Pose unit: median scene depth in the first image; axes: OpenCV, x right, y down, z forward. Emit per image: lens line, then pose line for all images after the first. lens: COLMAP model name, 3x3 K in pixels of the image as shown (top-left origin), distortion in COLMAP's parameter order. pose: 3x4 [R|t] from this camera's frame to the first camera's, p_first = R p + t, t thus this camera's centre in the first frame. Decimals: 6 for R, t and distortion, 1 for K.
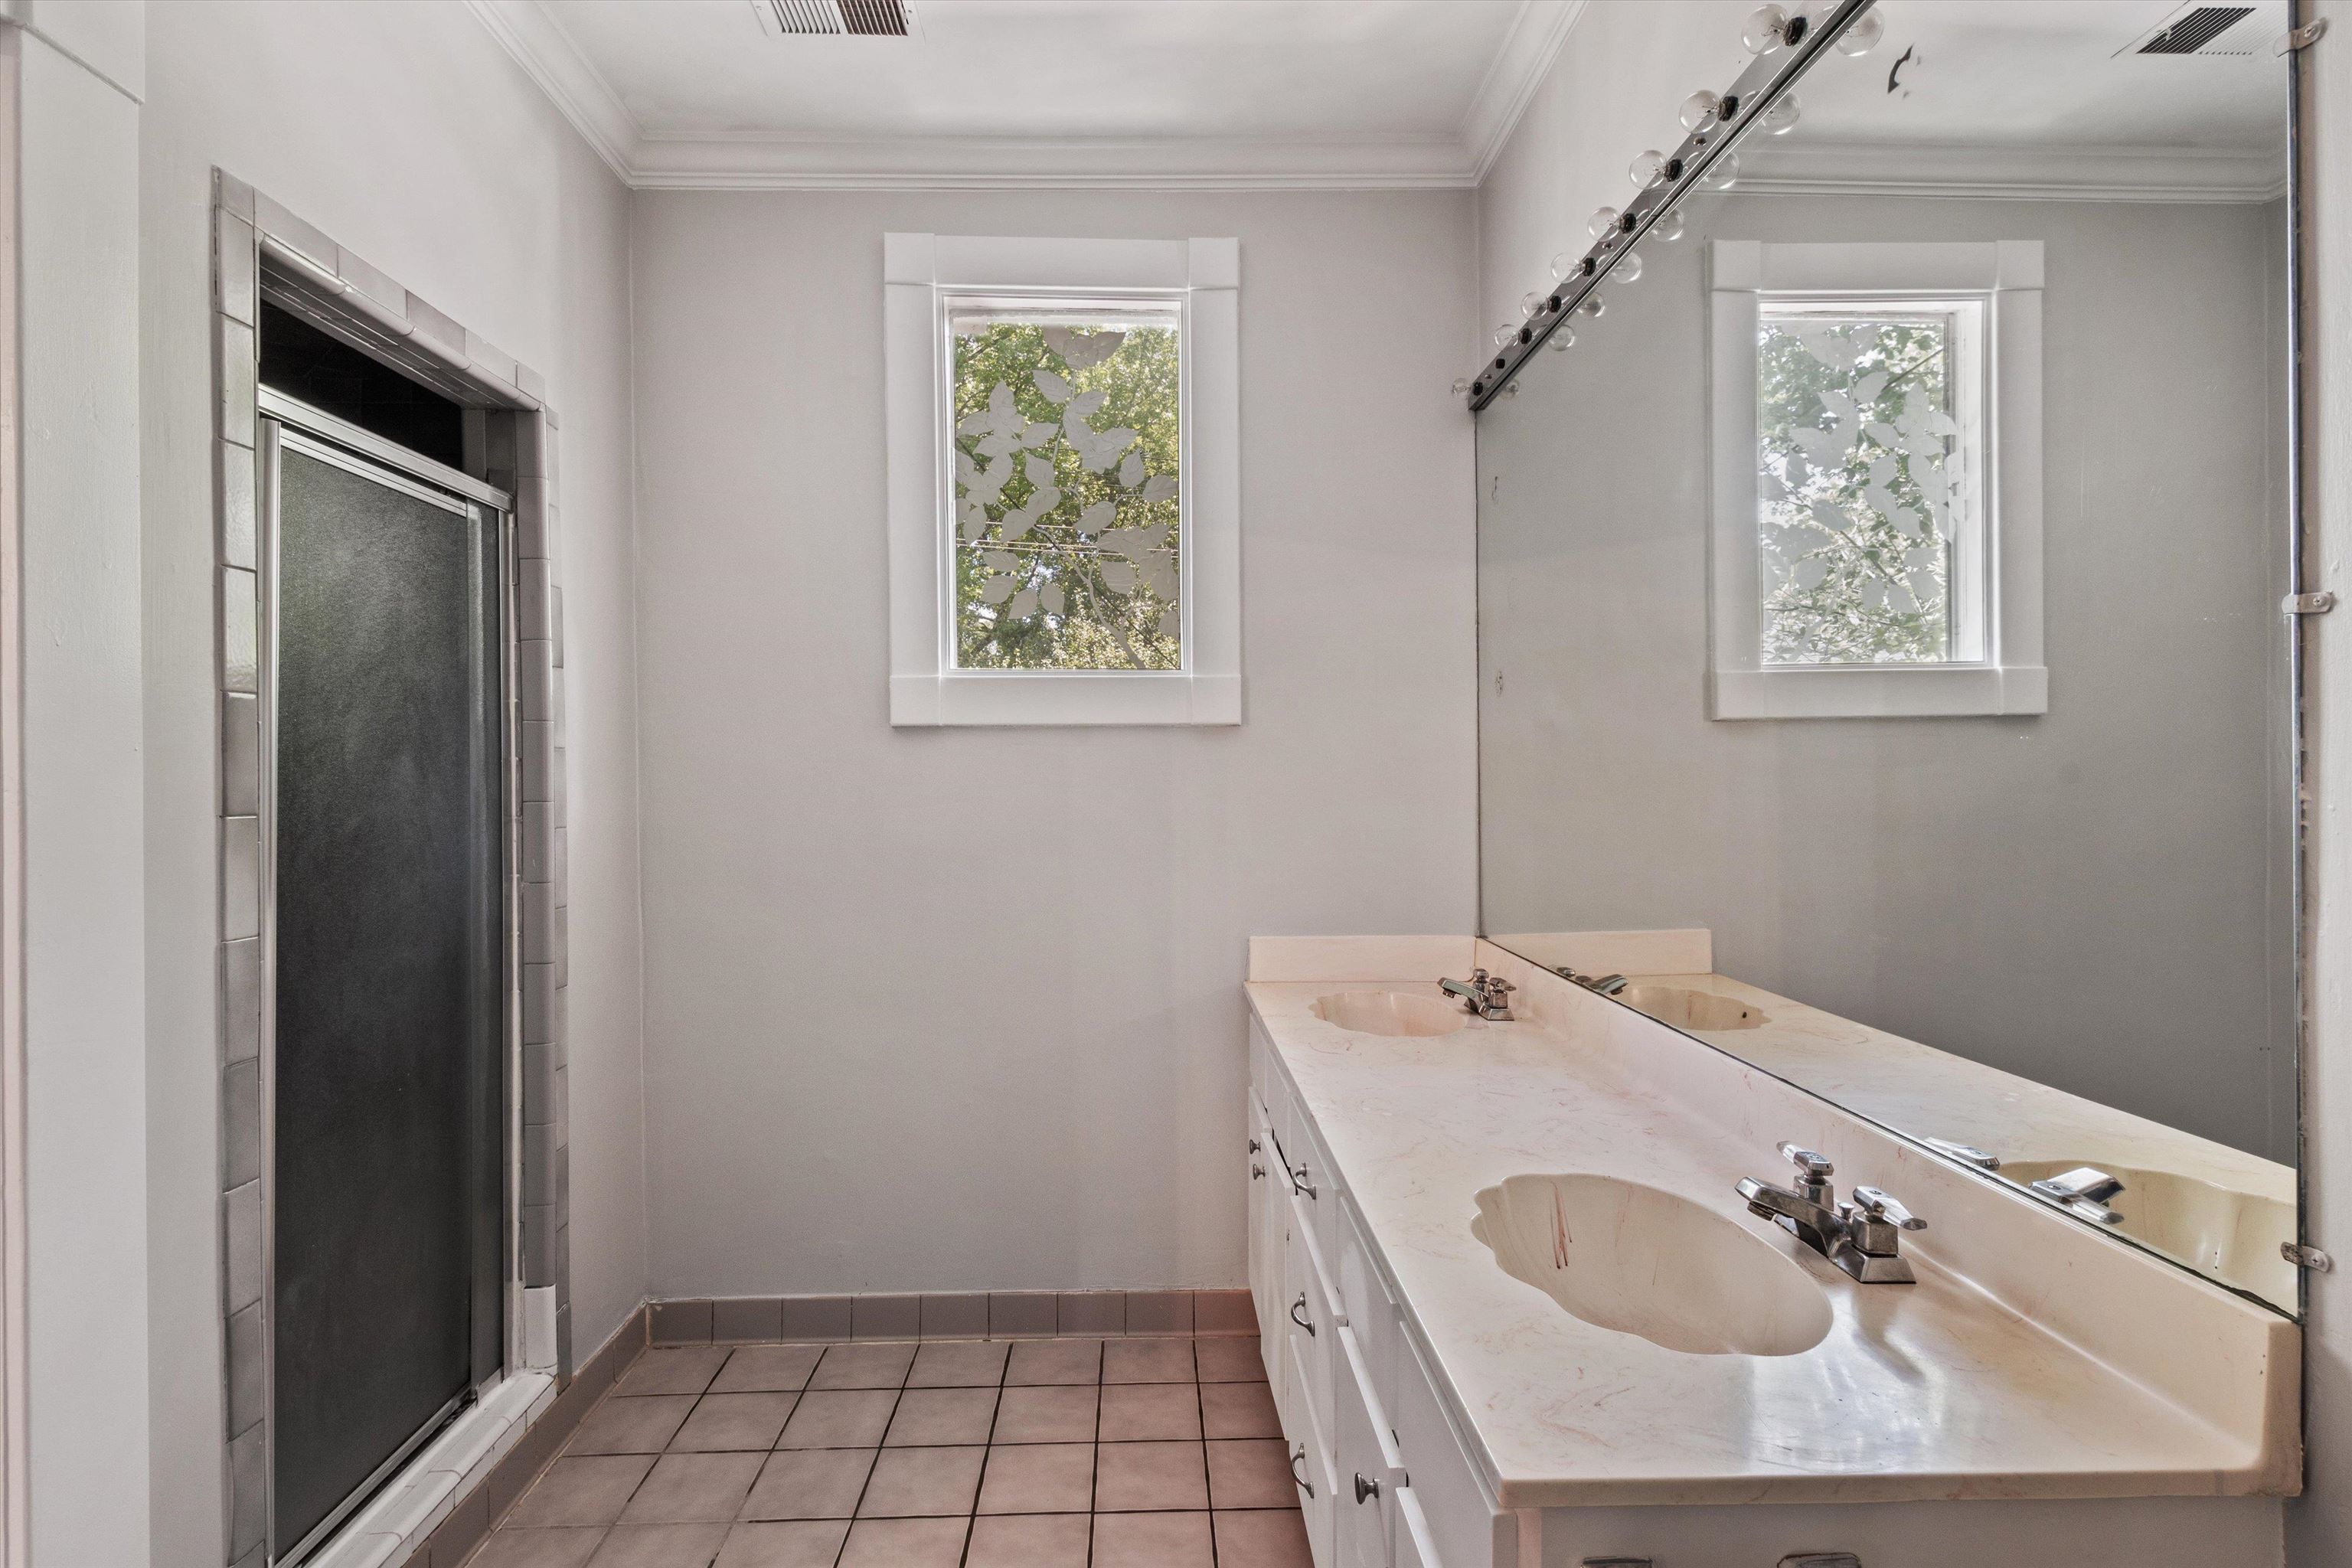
lens RADIAL K [[1137.1, 0, 1180.8], [0, 1137.1, 785.4], [0, 0, 1]] dist [-0.000352, -0.001256]
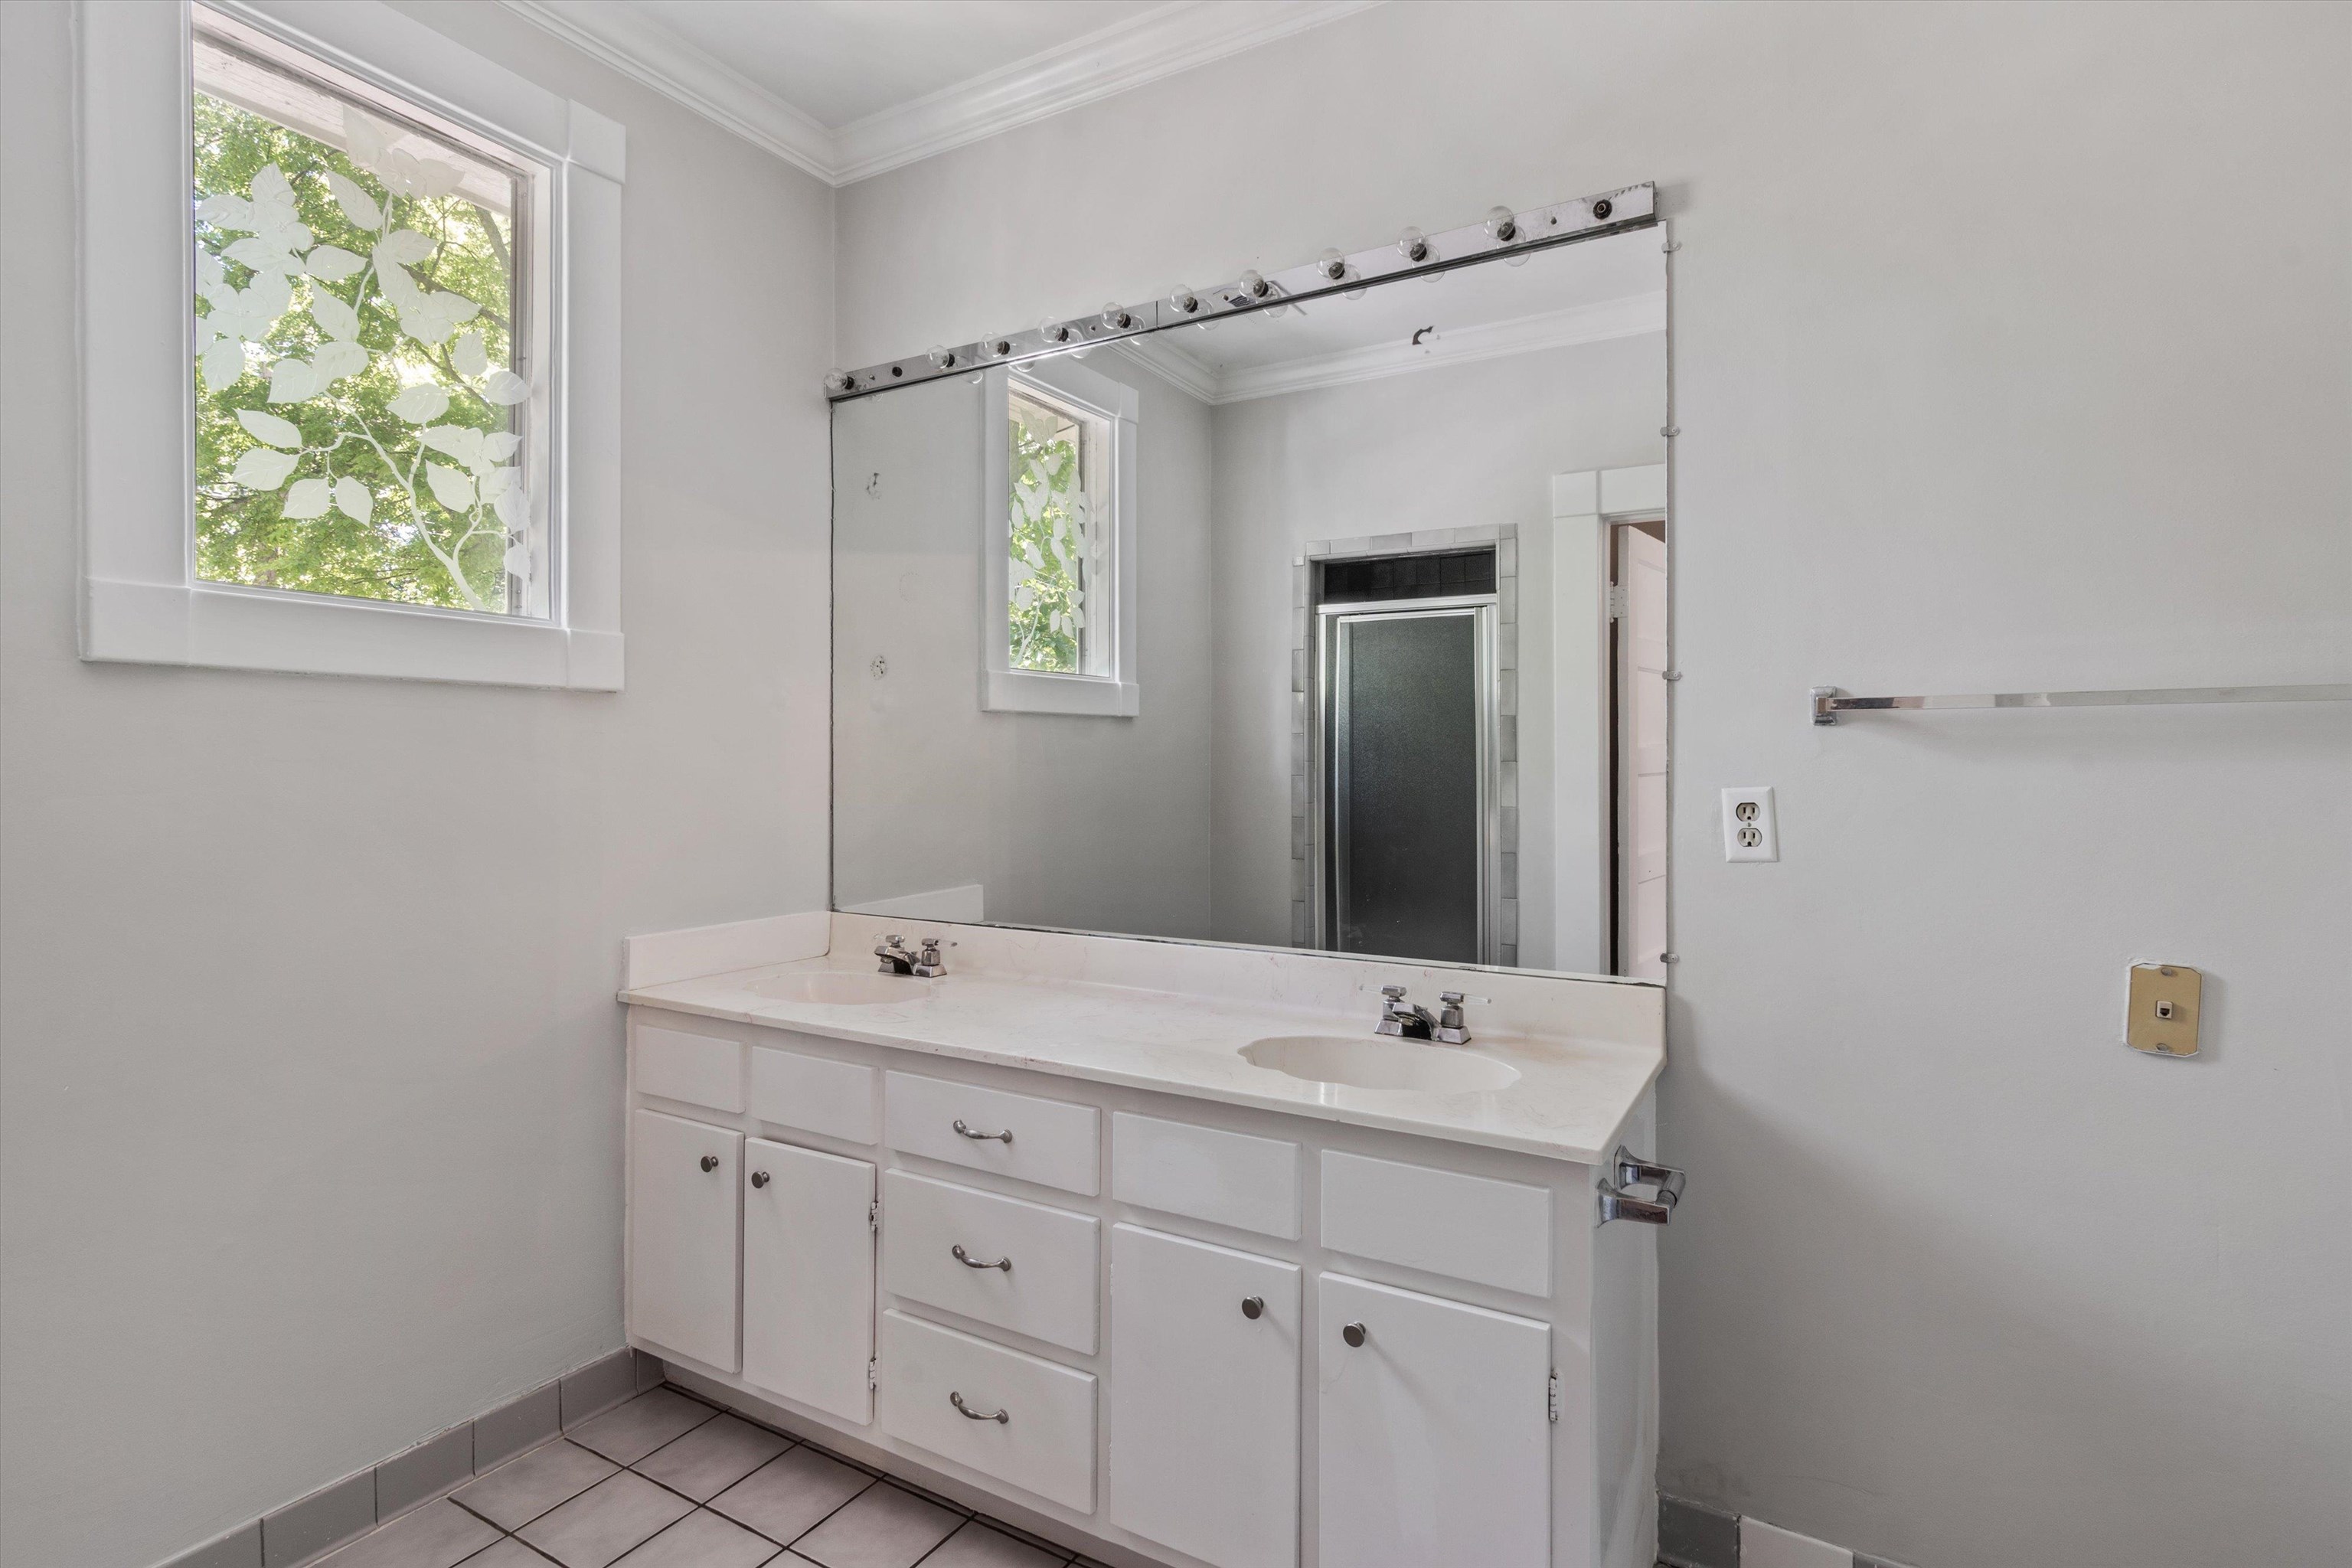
lens RADIAL K [[1137.1, 0, 1192.5], [0, 1137.1, 766.8], [0, 0, 1]] dist [-0.000352, -0.001256]
pose [[0.528958, 0.002956, 0.848643, -0.445983], [0.004270, 0.999972, -0.006145, 0.010922], [-0.848637, 0.006874, 0.528930, 0.179032]]
